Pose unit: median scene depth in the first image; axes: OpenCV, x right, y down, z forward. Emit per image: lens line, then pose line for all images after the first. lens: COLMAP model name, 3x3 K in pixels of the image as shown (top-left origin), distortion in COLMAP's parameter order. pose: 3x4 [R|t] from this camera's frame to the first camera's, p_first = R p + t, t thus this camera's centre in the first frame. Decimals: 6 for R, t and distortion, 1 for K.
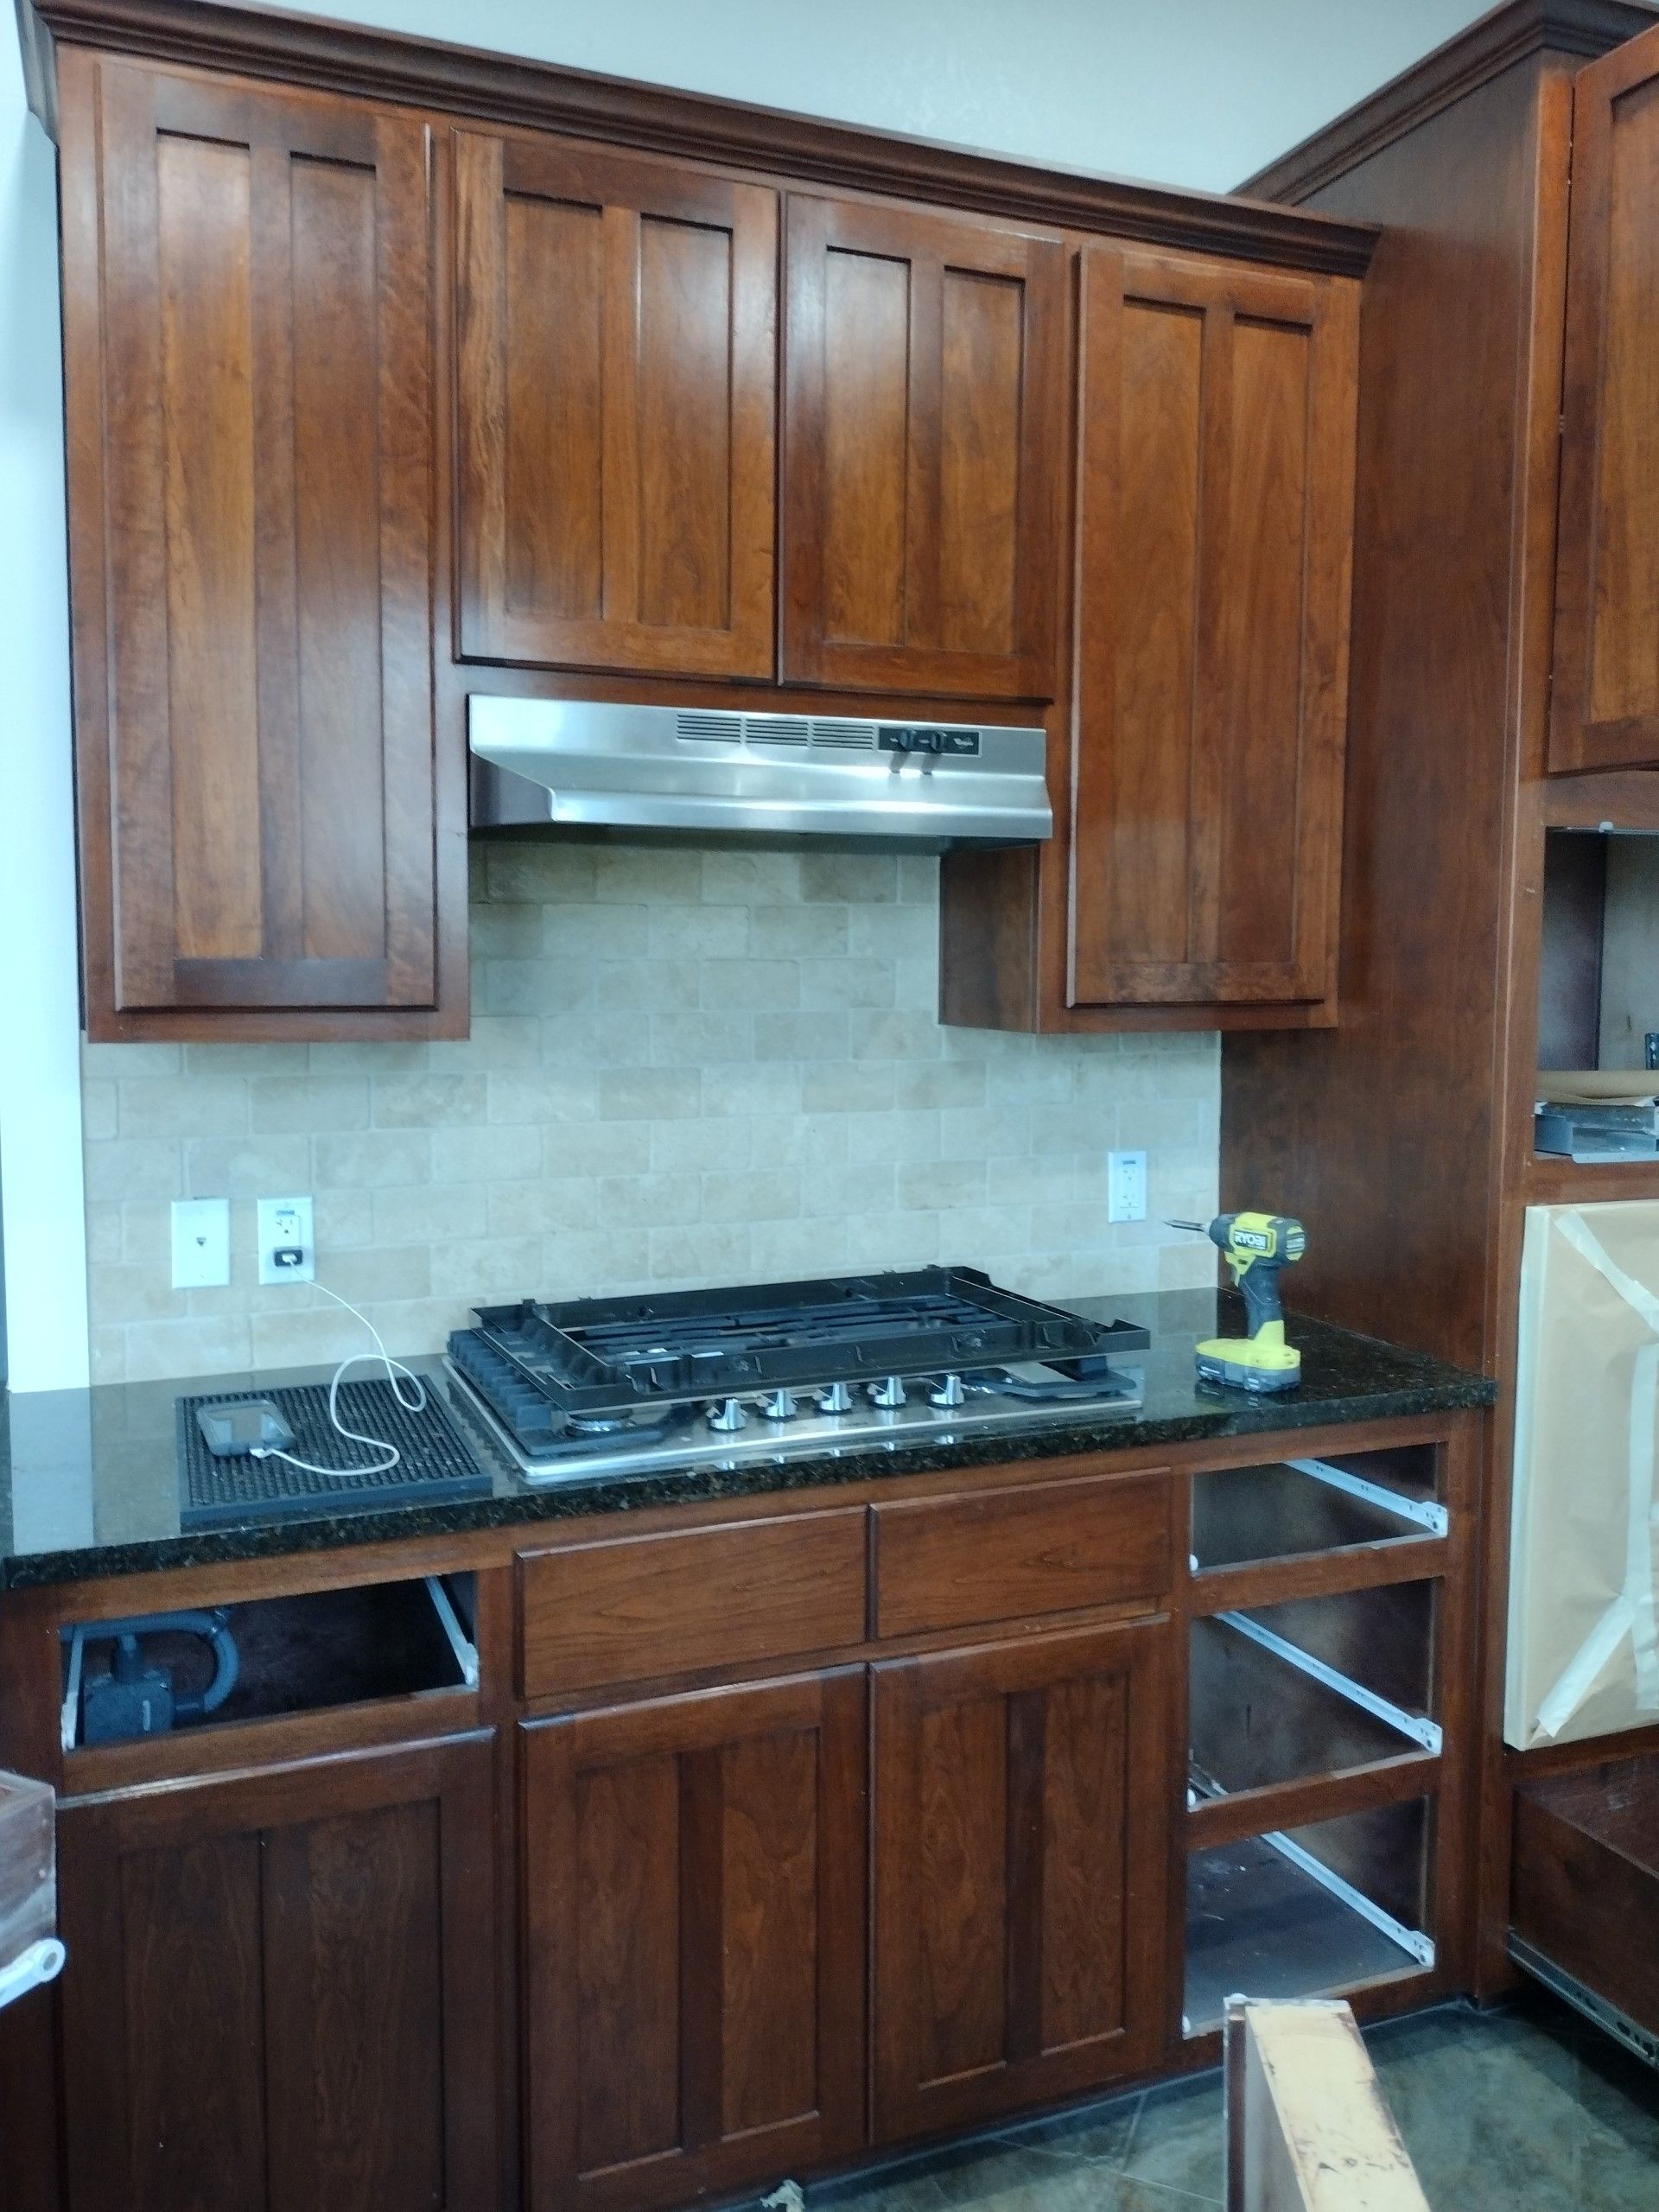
lens RADIAL K [[1662.6, 0, 783.3], [0, 1662.6, 1071.5], [0, 0, 1]] dist [0.055689, -0.066858]
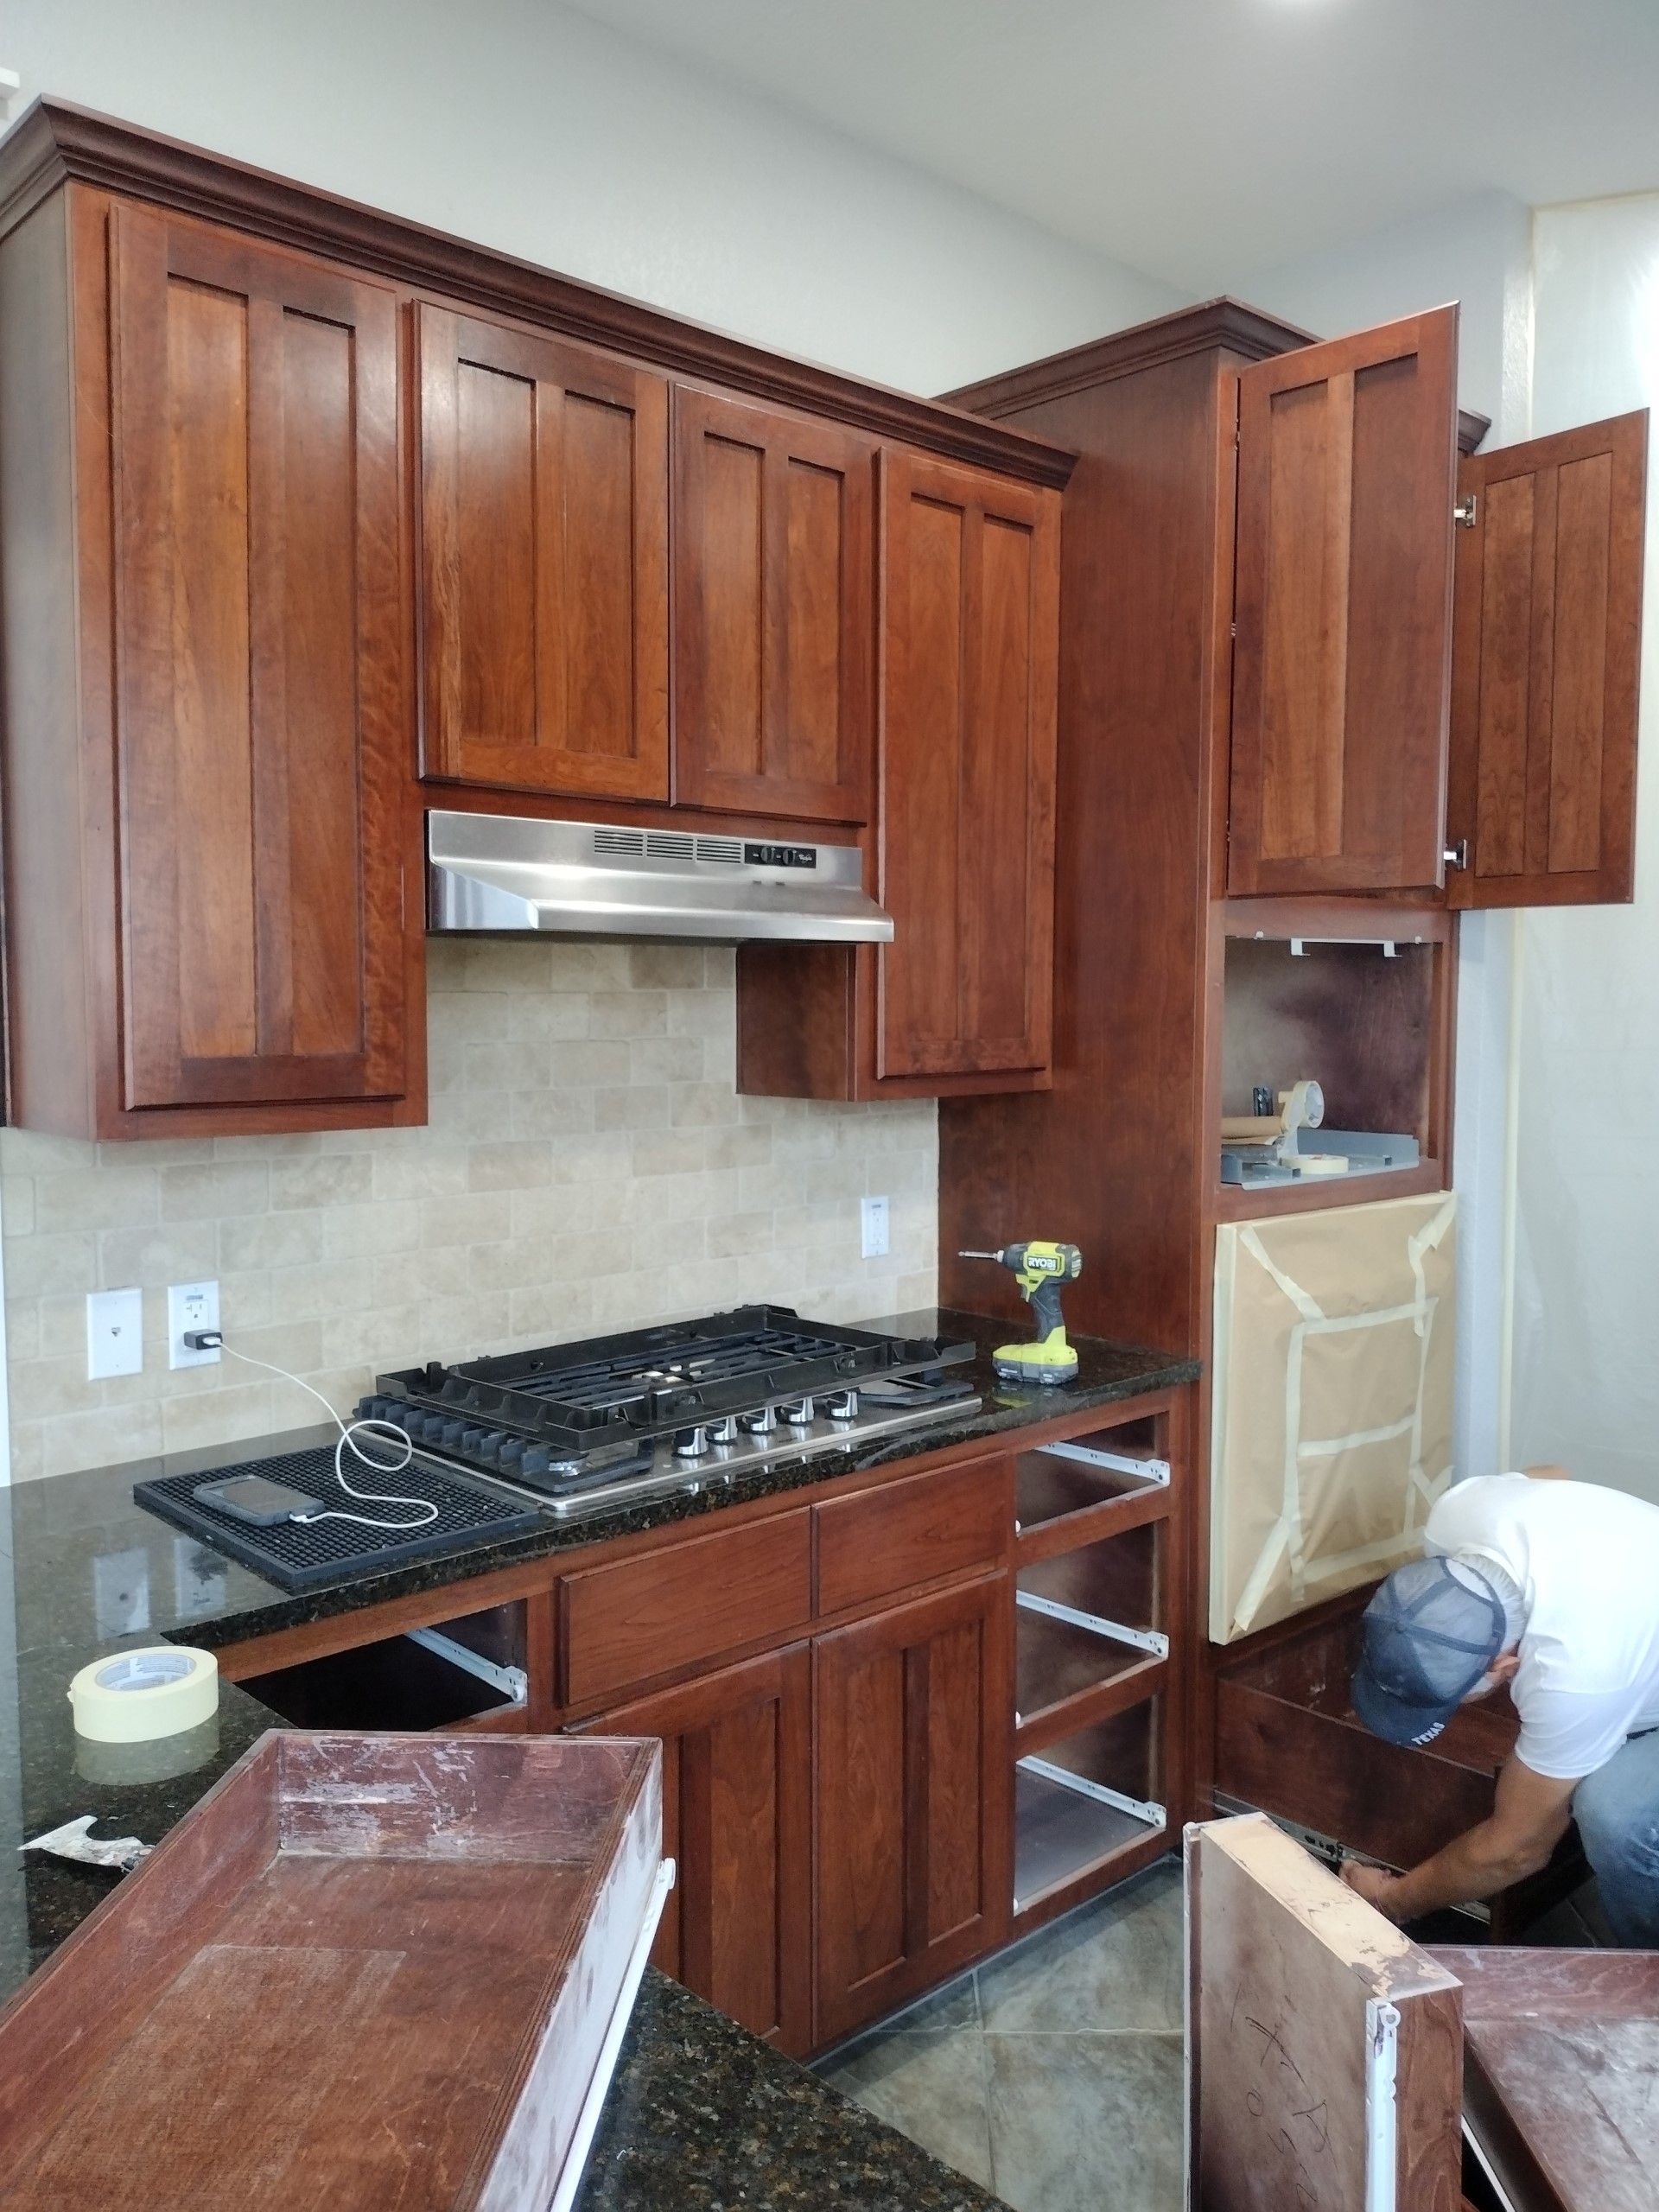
lens RADIAL K [[1658.8, 0, 829.5], [0, 1658.8, 1106.0], [0, 0, 1]] dist [0.081262, -0.137841]
pose [[0.930663, -0.028246, 0.364785, -0.315062], [0.030493, 0.999535, -0.000402, -0.021089], [-0.364604, 0.011497, 0.931092, -0.101259]]
